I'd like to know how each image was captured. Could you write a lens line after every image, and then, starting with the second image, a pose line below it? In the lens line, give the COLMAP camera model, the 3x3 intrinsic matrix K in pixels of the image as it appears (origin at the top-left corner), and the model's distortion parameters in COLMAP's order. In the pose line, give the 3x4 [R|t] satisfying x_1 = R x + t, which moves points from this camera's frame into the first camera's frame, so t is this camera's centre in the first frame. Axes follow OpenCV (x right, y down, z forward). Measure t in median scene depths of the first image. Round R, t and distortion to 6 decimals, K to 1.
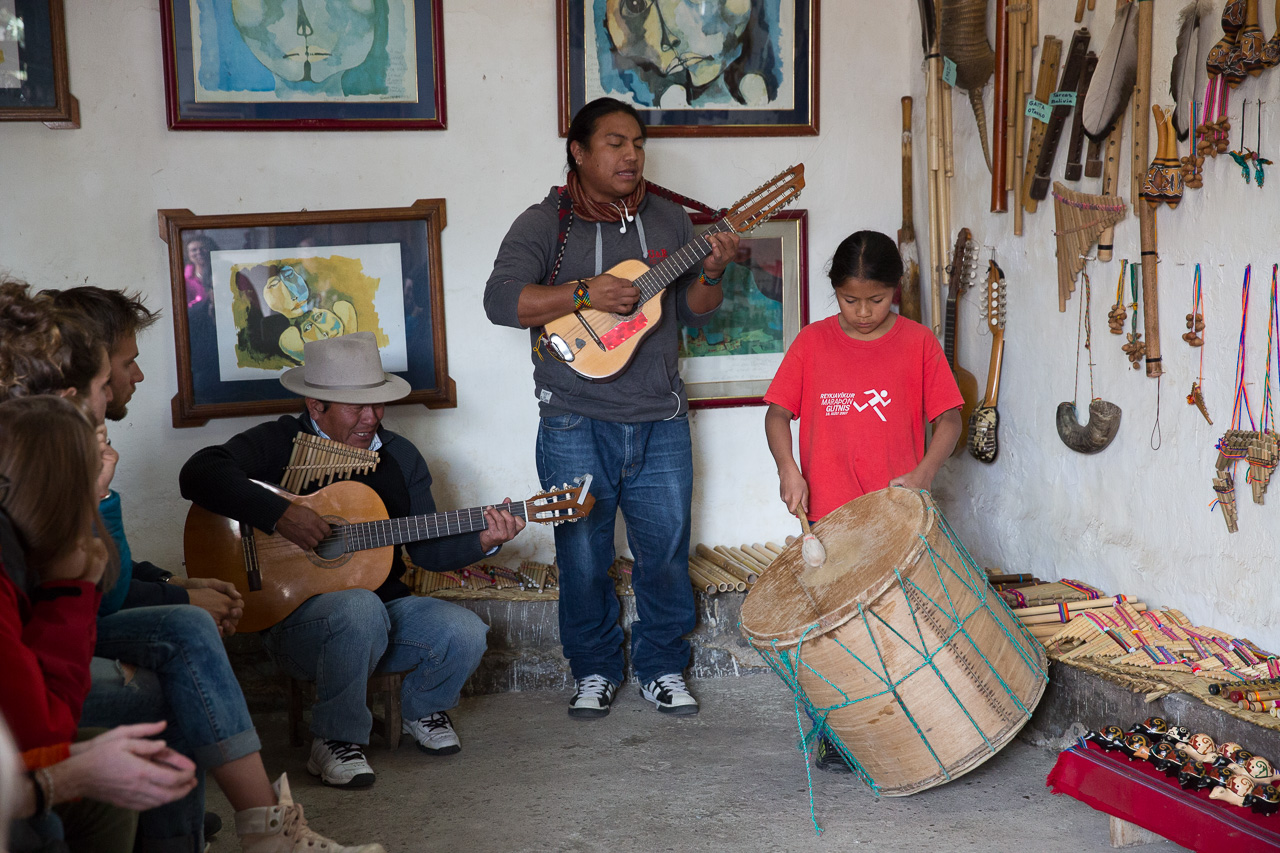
lens RADIAL K [[2130.5, 0, 640.0], [0, 2130.5, 426.5], [0, 0, 1]] dist [0.176011, -0.045375]
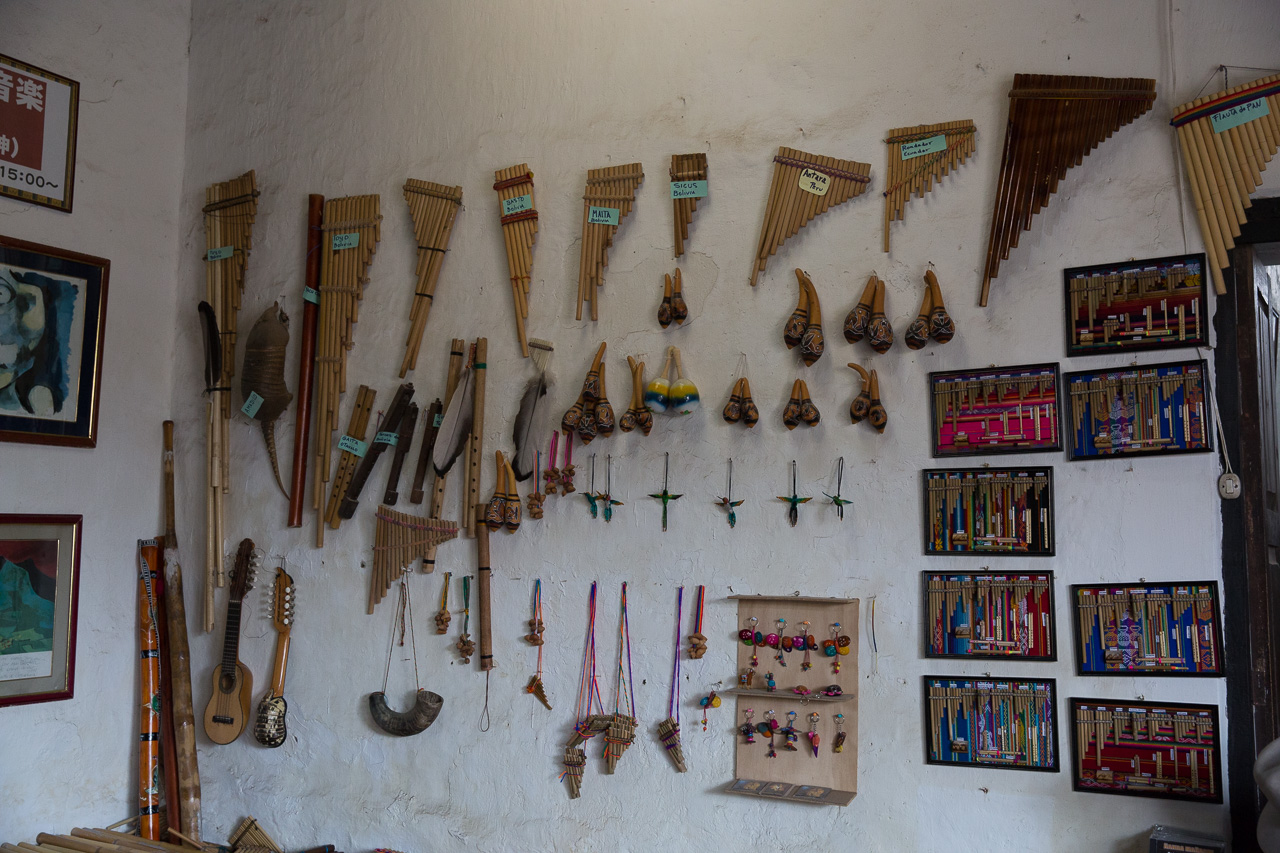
lens RADIAL K [[1385.2, 0, 640.0], [0, 1385.2, 426.5], [0, 0, 1]] dist [0.024934, 0.039029]
pose [[0.707457, 0.091880, 0.700758, -0.249489], [0.027646, 0.987157, -0.157341, -0.031816], [-0.706215, 0.130685, 0.695832, 0.355791]]
